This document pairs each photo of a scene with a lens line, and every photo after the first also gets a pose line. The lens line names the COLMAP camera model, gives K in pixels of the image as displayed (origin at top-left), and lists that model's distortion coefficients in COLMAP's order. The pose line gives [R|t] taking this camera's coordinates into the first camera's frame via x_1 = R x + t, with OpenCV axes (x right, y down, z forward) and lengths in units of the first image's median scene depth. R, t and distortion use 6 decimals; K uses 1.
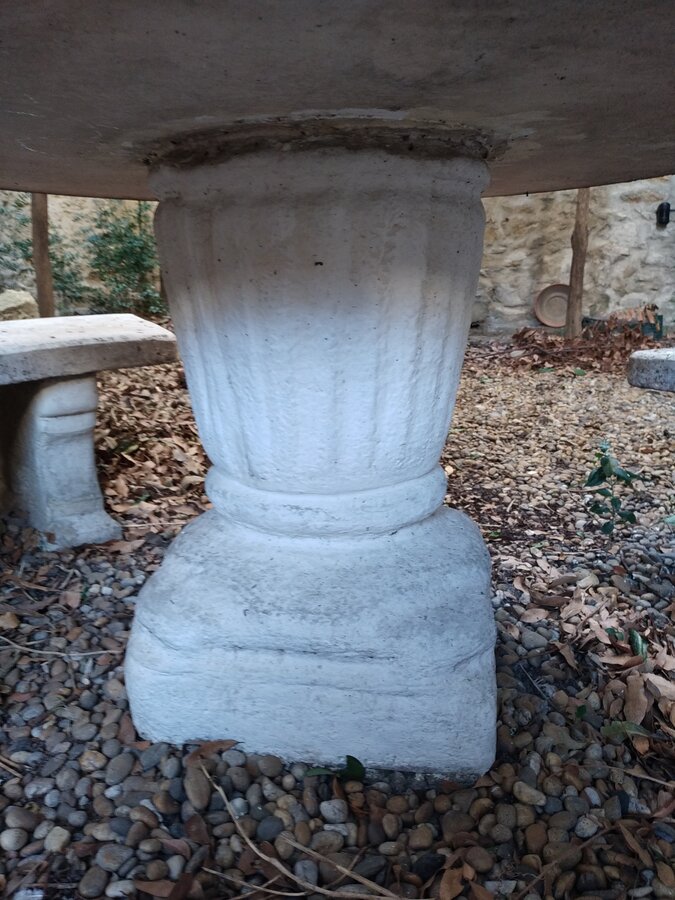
lens RADIAL K [[670.6, 0, 338.3], [0, 670.6, 452.2], [0, 0, 1]] dist [0.029941, -0.021186]
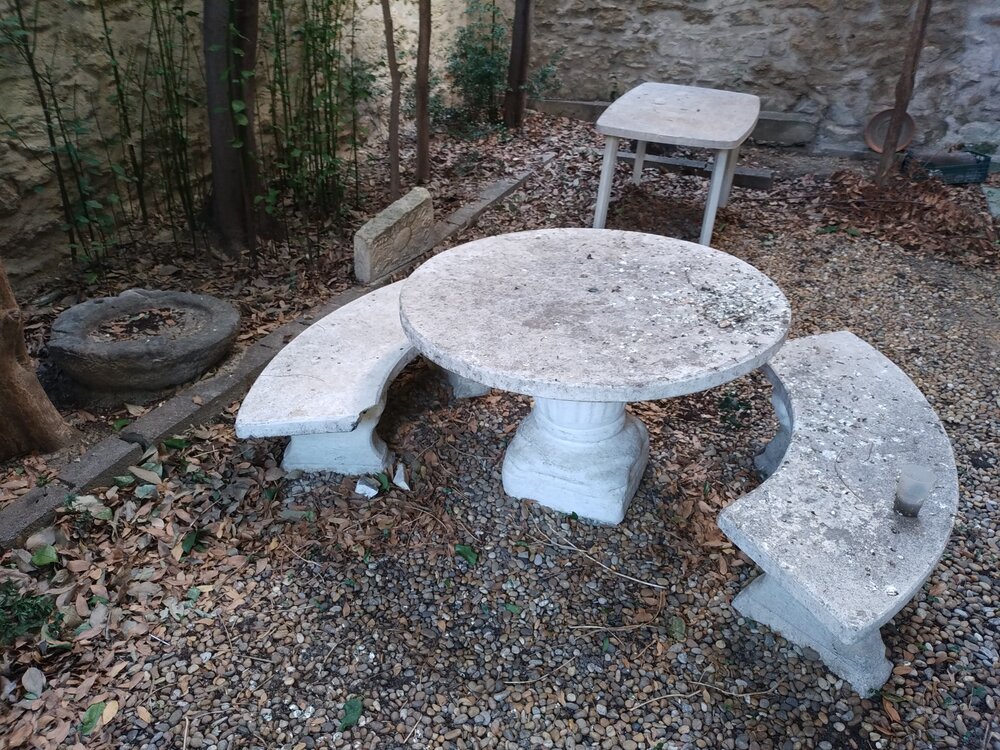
lens RADIAL K [[745.1, 0, 500.8], [0, 745.1, 371.0], [0, 0, 1]] dist [0.029941, -0.021186]
pose [[0.969541, 0.122789, -0.211927, 0.201676], [-0.062692, 0.960846, 0.269899, -0.635266], [0.236770, -0.248392, 0.939277, -1.261661]]
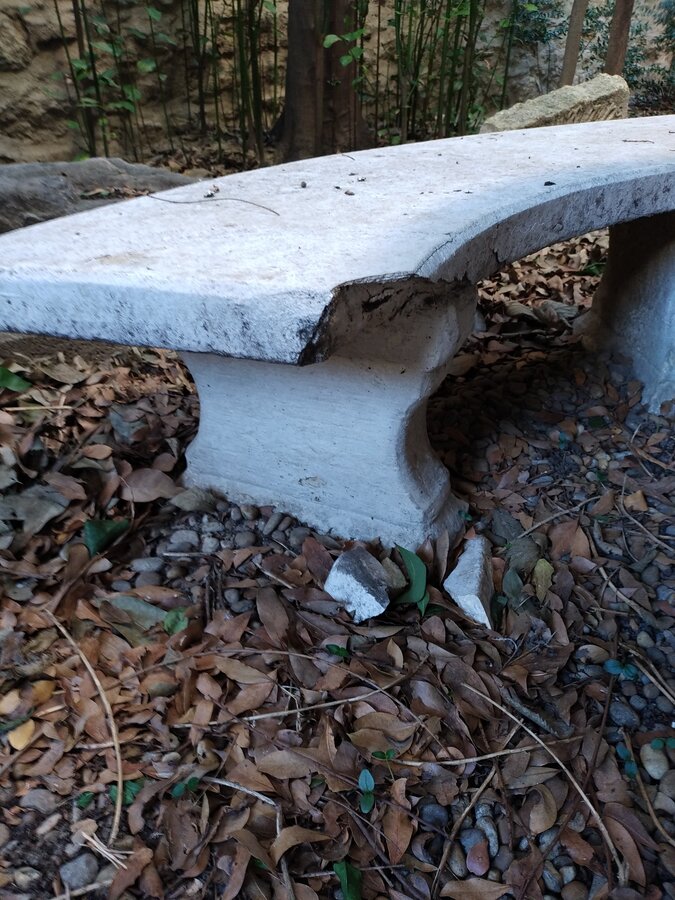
lens RADIAL K [[670.6, 0, 334.6], [0, 670.6, 443.4], [0, 0, 1]] dist [0.029941, -0.021186]
pose [[0.782943, 0.289408, -0.550675, -0.293449], [-0.134200, 0.942929, 0.304753, -0.026342], [0.607446, -0.164704, 0.777099, 0.090772]]
